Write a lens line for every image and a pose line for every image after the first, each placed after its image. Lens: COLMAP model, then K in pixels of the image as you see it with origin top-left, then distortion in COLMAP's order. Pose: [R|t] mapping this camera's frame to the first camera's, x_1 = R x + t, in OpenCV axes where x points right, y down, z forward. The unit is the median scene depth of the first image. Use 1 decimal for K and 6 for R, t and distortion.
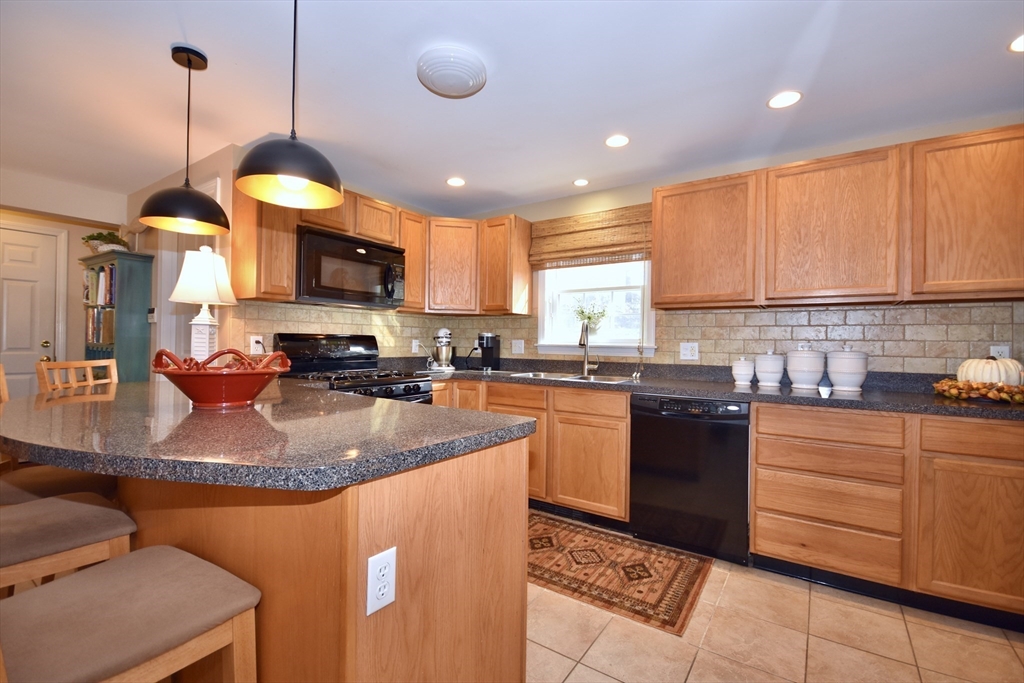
lens RADIAL K [[439.1, 0, 512.0], [0, 439.1, 341.5], [0, 0, 1]] dist [0.000309, -0.009116]
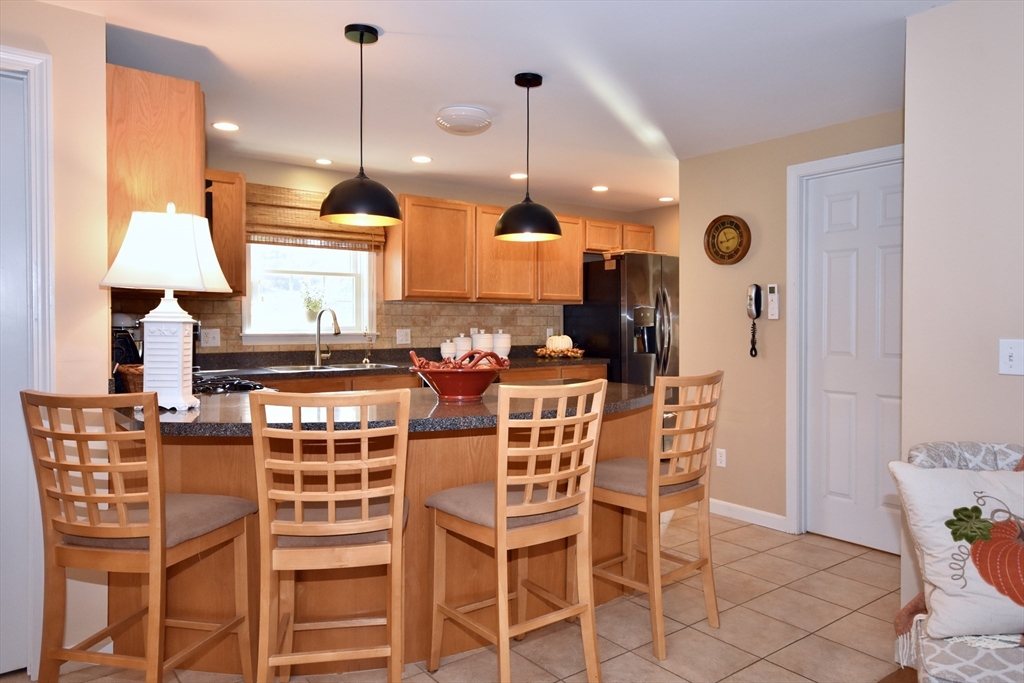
lens RADIAL K [[682.1, 0, 512.0], [0, 682.1, 341.5], [0, 0, 1]] dist [-0.000386, -0.000055]
pose [[0.334997, -0.041414, 0.941309, -1.186863], [-0.000885, 0.999019, 0.044268, -0.044345], [-0.942219, -0.015663, 0.334632, 0.132949]]
